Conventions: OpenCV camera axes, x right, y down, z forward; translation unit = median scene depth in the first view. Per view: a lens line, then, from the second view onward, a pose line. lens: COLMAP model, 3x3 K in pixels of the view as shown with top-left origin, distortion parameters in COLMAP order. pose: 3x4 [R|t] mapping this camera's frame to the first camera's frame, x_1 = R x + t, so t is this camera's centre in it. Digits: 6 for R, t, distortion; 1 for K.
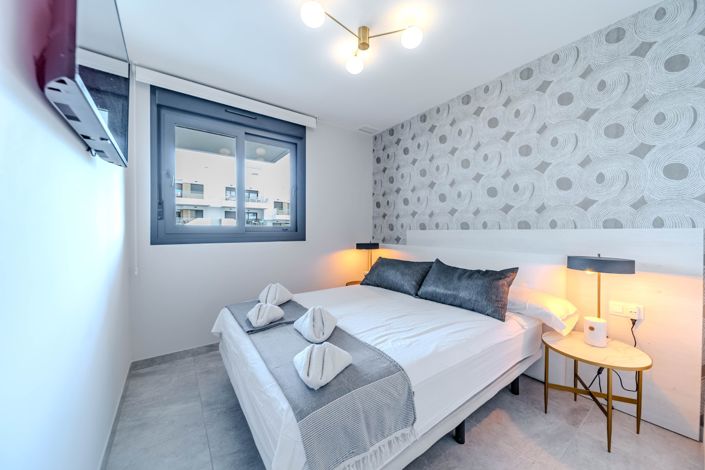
lens RADIAL K [[252.2, 0, 356.4], [0, 252.2, 233.0], [0, 0, 1]] dist [-0.003183, -0.001407]
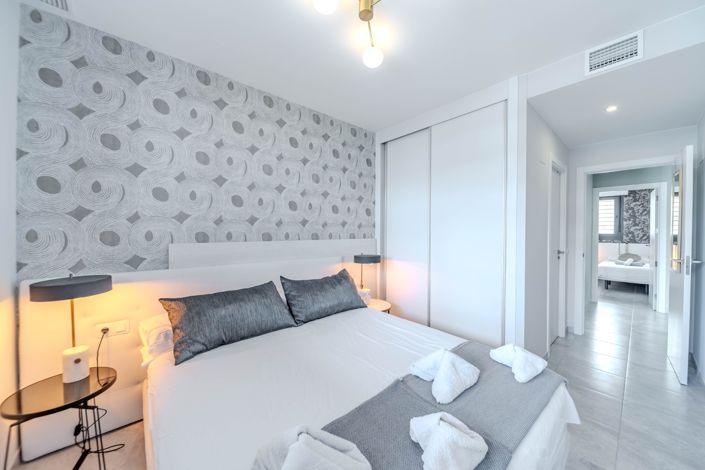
lens RADIAL K [[252.2, 0, 375.1], [0, 252.2, 244.8], [0, 0, 1]] dist [-0.003183, -0.001407]
pose [[-0.126217, -0.022361, 0.991751, -0.474438], [0.027388, 0.999286, 0.026016, -0.011027], [-0.991625, 0.030446, -0.125514, 0.640743]]
